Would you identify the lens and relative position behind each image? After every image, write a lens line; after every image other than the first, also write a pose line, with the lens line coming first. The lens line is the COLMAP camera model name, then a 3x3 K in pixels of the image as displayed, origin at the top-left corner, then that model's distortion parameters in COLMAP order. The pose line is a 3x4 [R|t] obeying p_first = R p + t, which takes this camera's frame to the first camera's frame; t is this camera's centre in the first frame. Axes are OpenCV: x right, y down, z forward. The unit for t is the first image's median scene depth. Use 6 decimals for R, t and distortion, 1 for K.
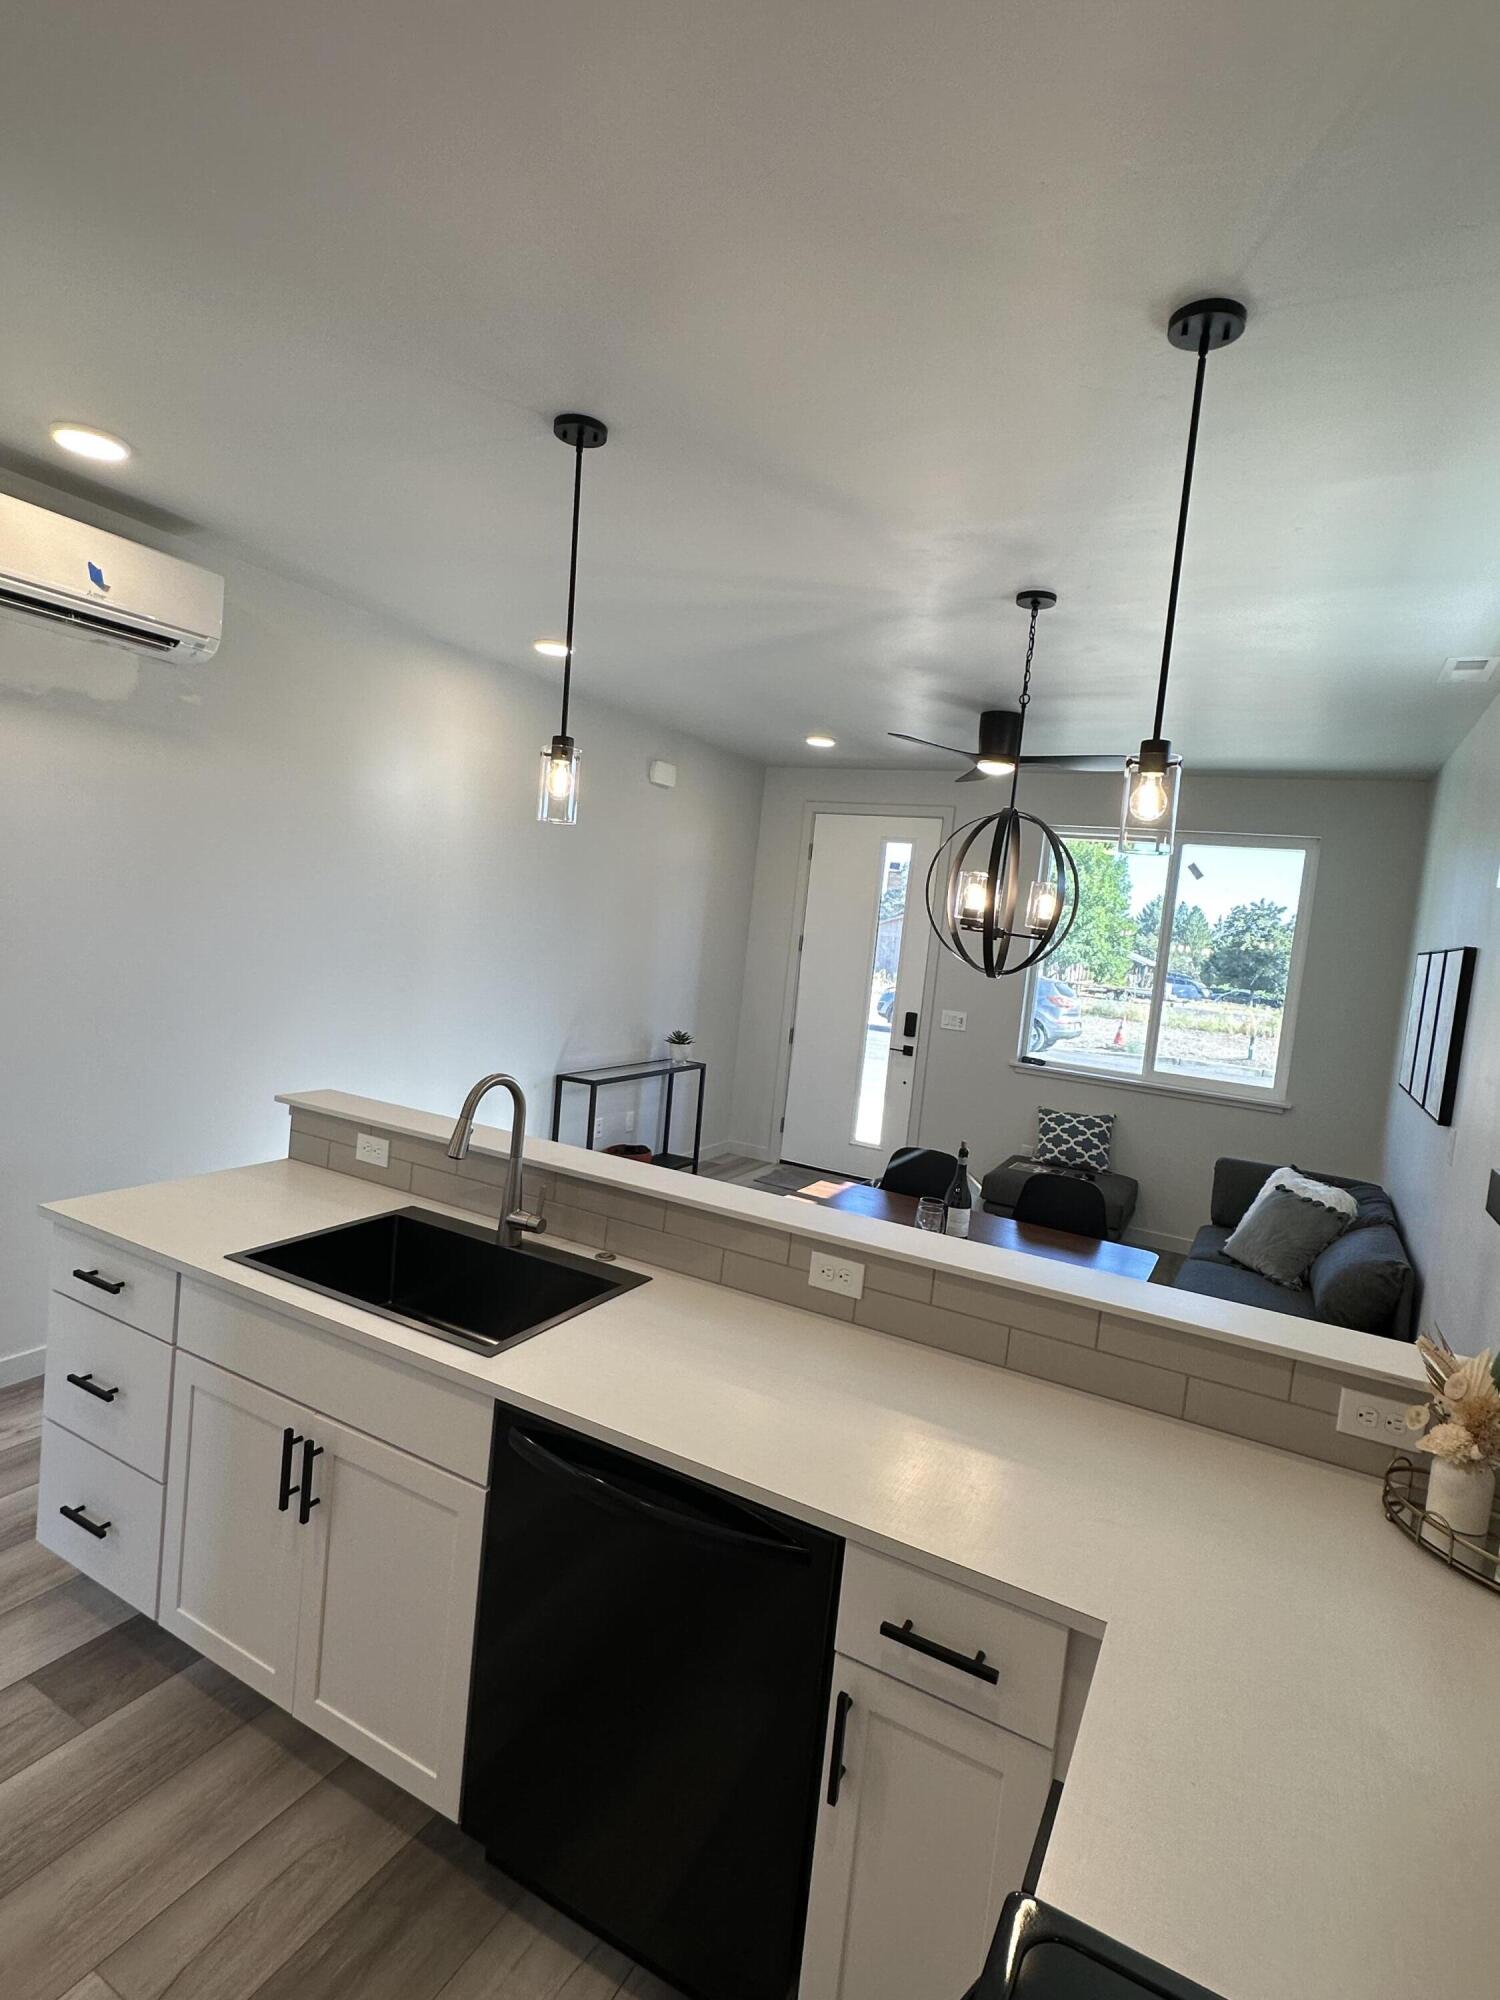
lens RADIAL K [[1012.9, 0, 744.2], [0, 1012.9, 993.4], [0, 0, 1]] dist [-0.003338, 0.000952]
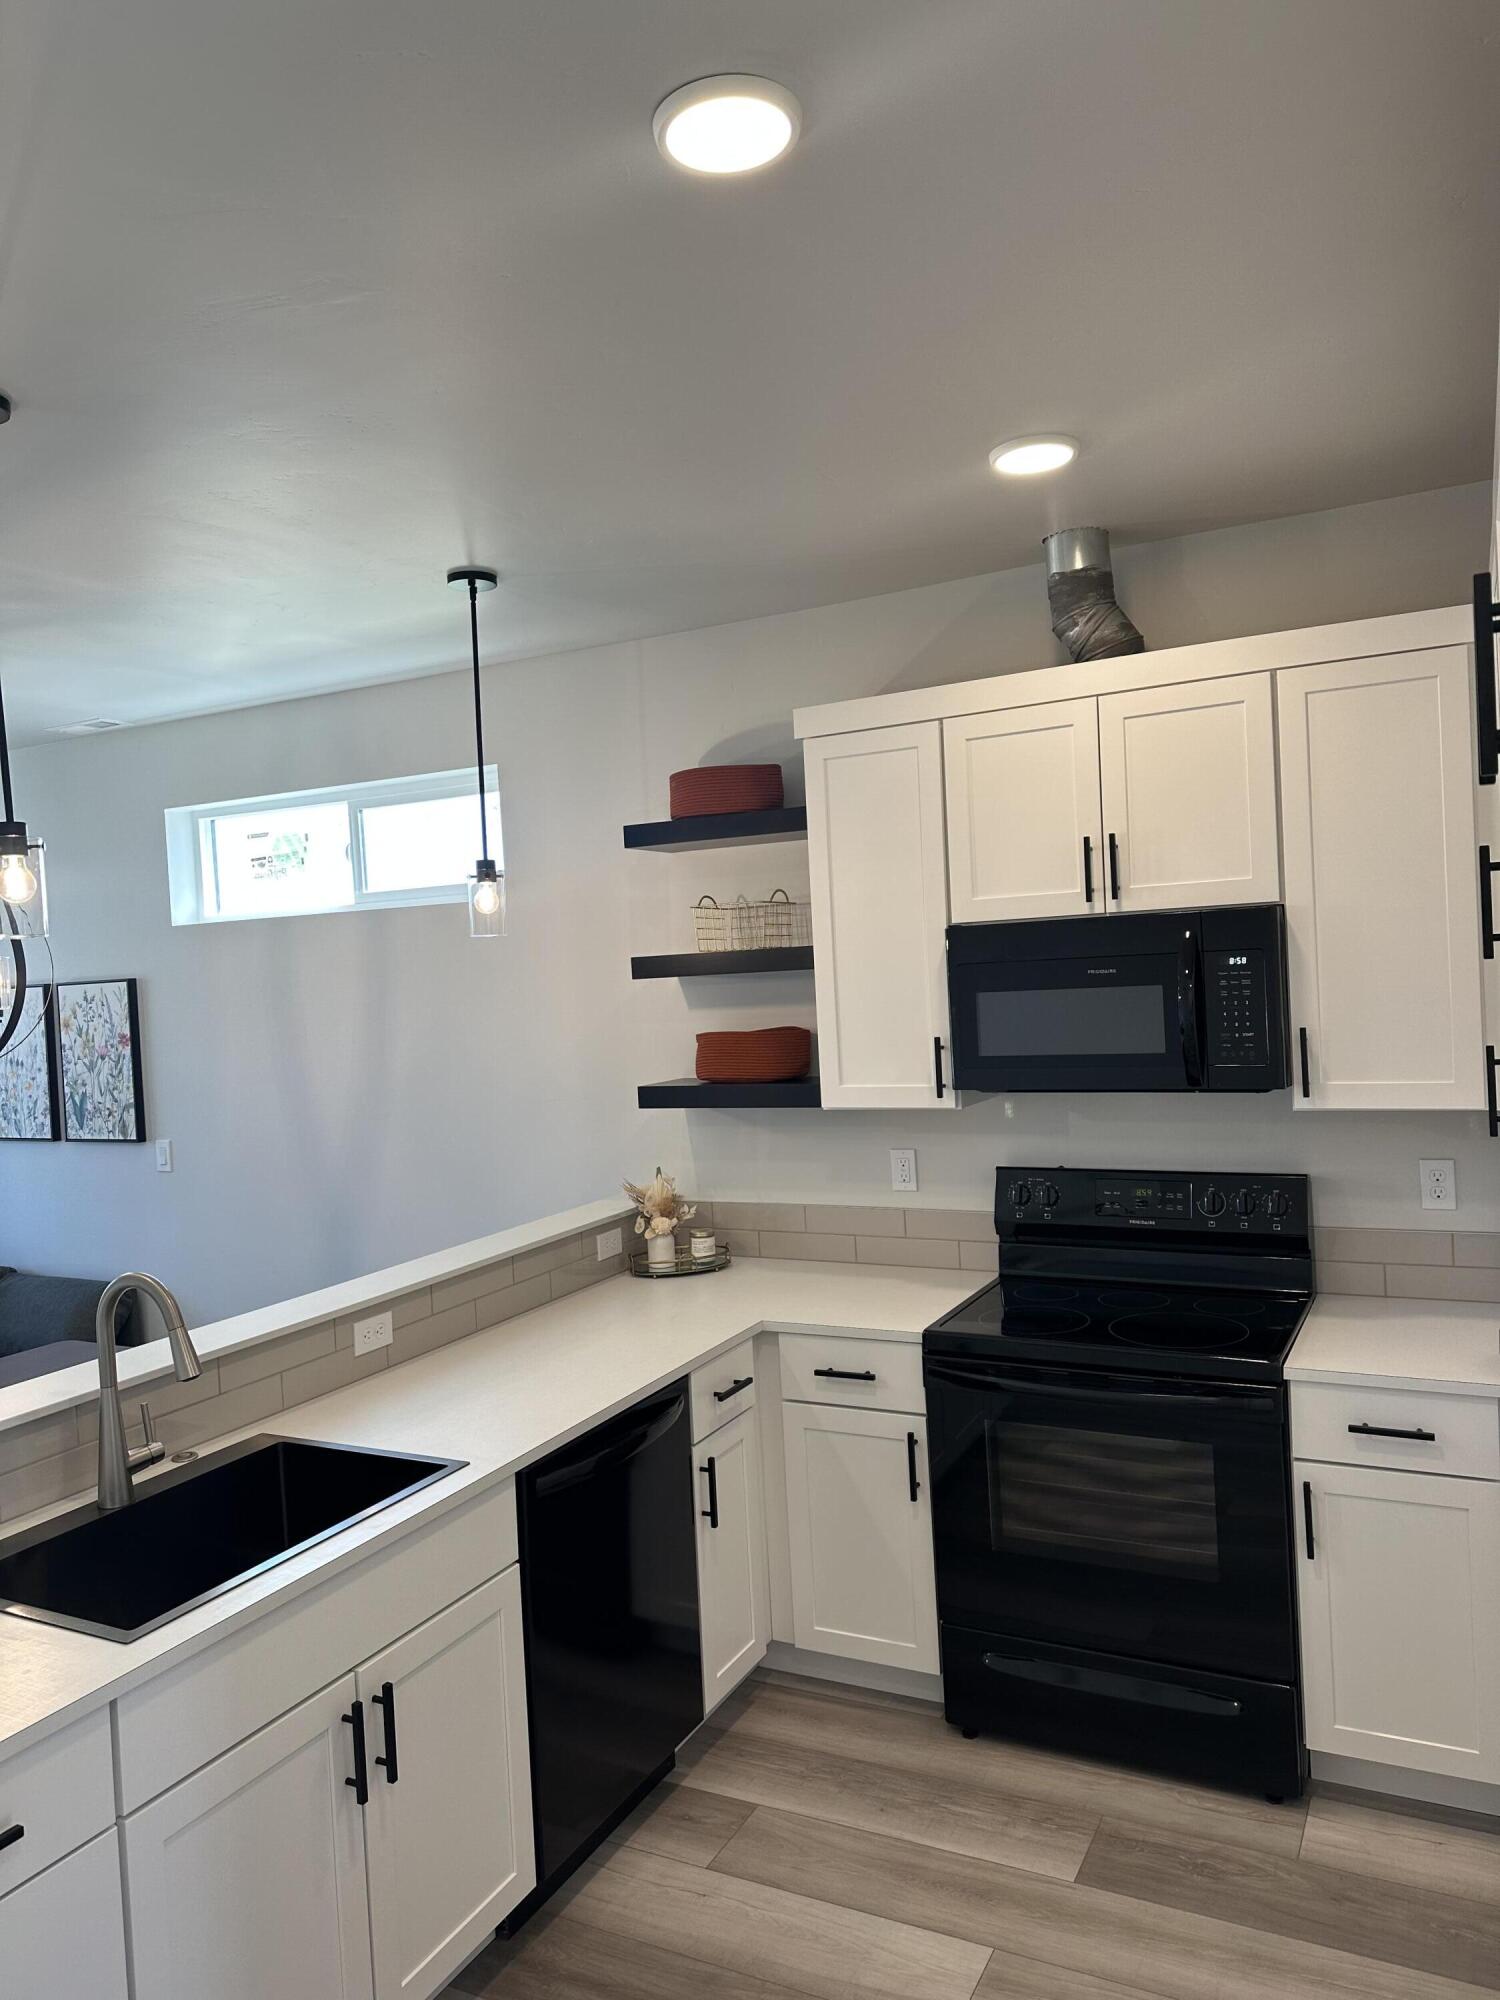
lens RADIAL K [[1381.1, 0, 752.3], [0, 1381.1, 1009.1], [0, 0, 1]] dist [0.086467, -0.099118]
pose [[-0.014535, -0.129308, 0.991498, -0.501371], [0.121622, 0.984011, 0.130114, -0.078255], [-0.992470, 0.122479, 0.001424, 0.200893]]
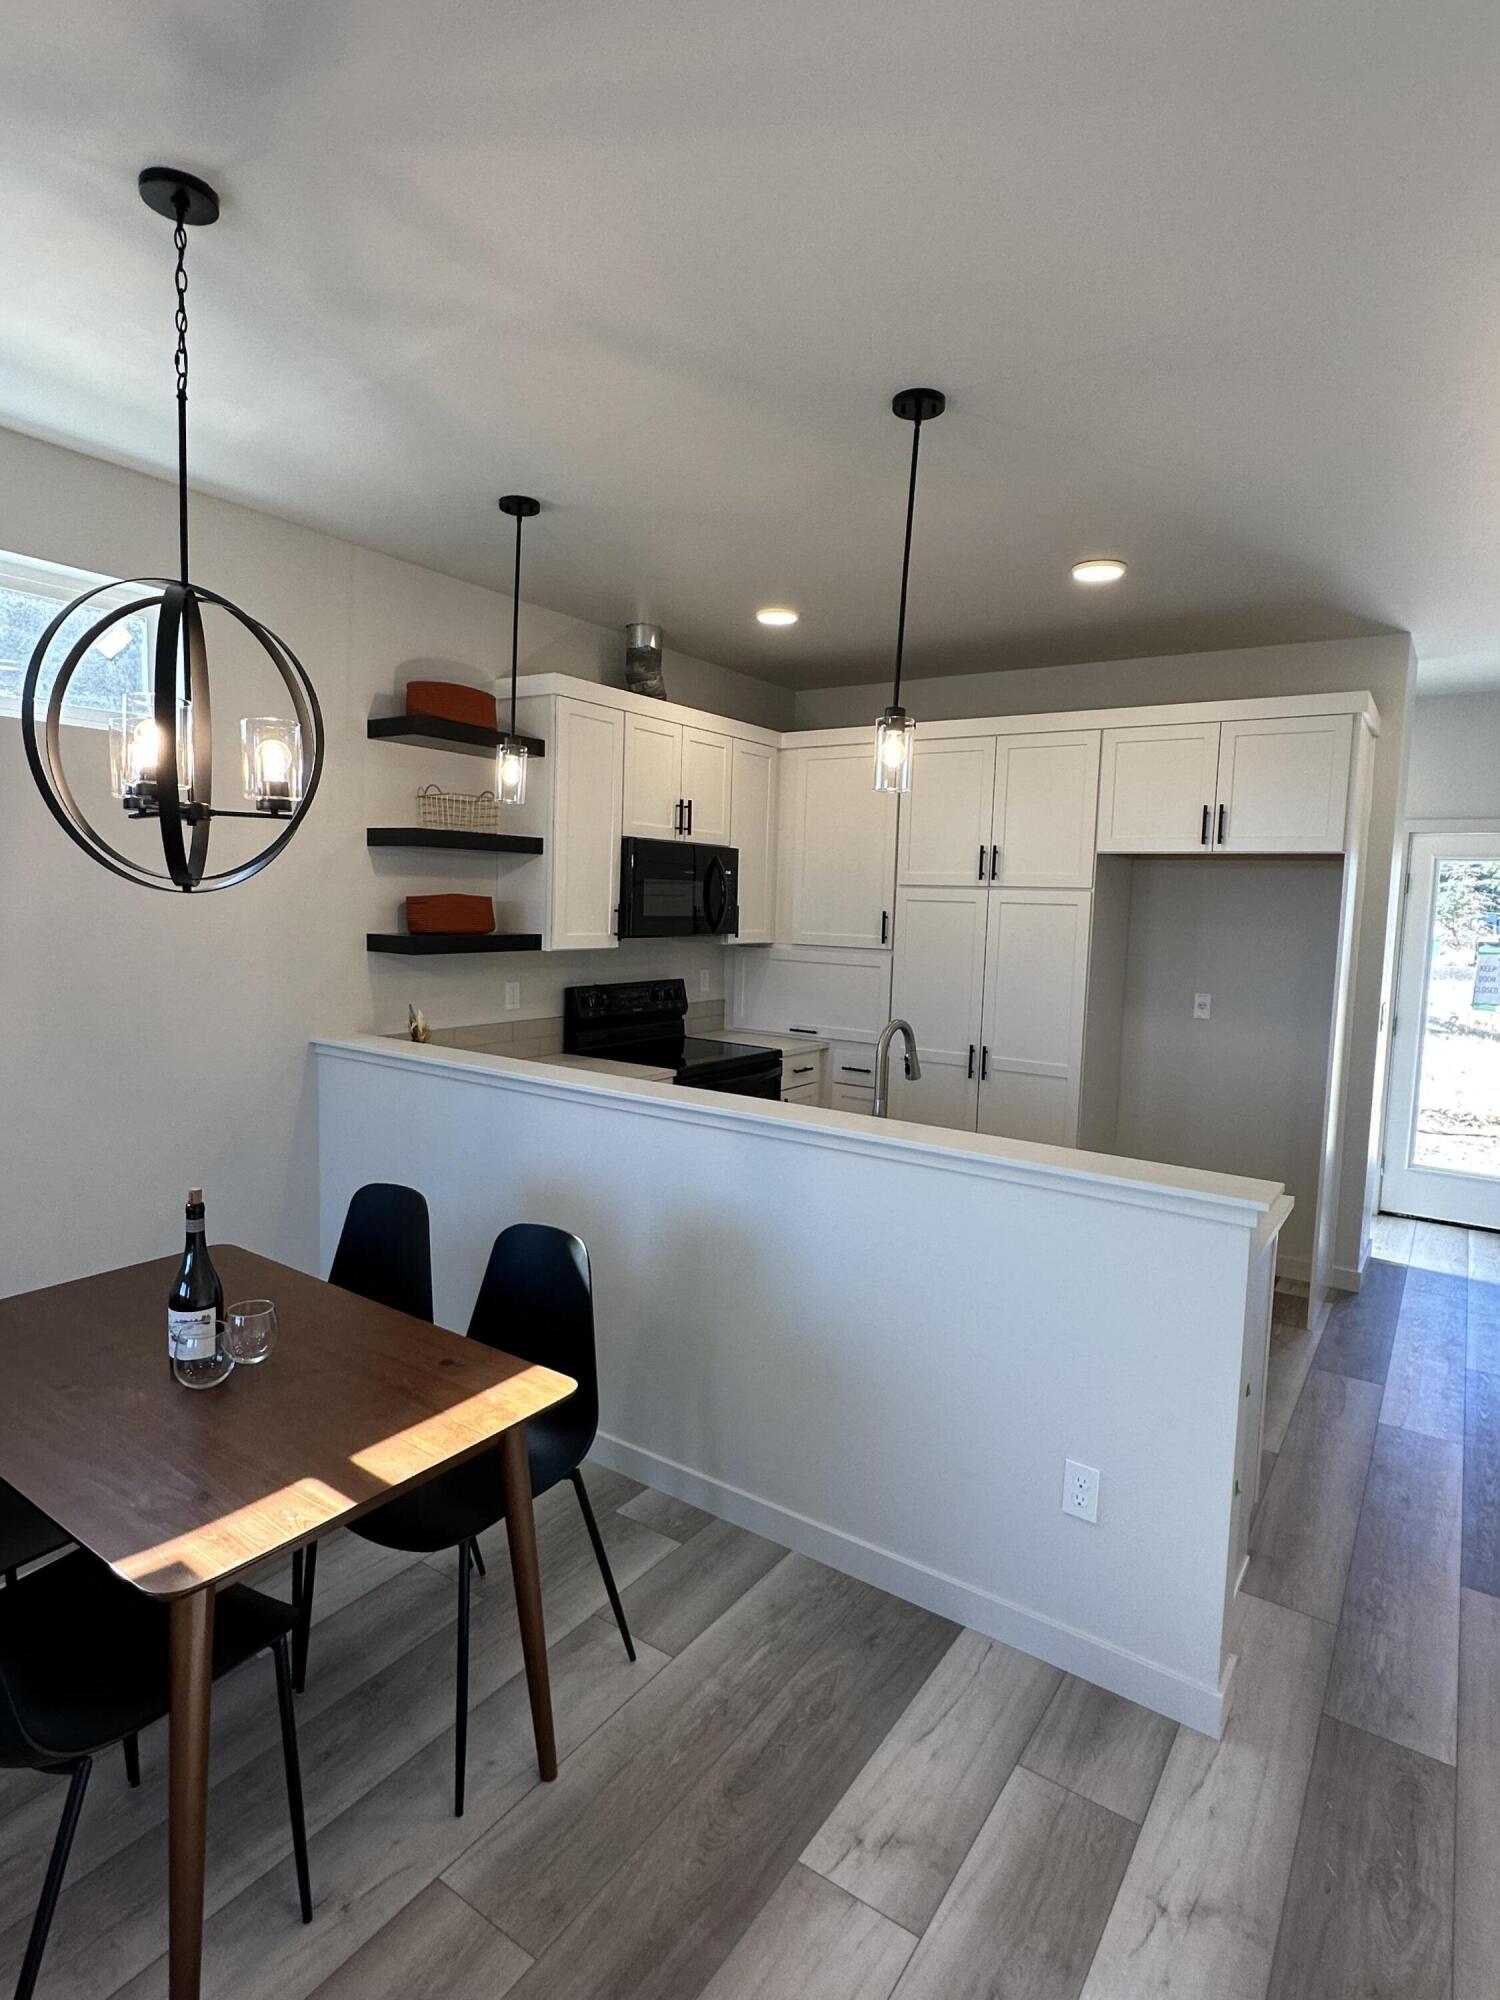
lens RADIAL K [[1047.9, 0, 740.2], [0, 1047.9, 996.1], [0, 0, 1]] dist [-0.001330, 0.002831]
pose [[-0.983900, -0.141797, 0.108787, -0.072924], [-0.121410, 0.976987, 0.175375, -0.055716], [-0.131152, 0.159343, -0.978473, 0.880886]]
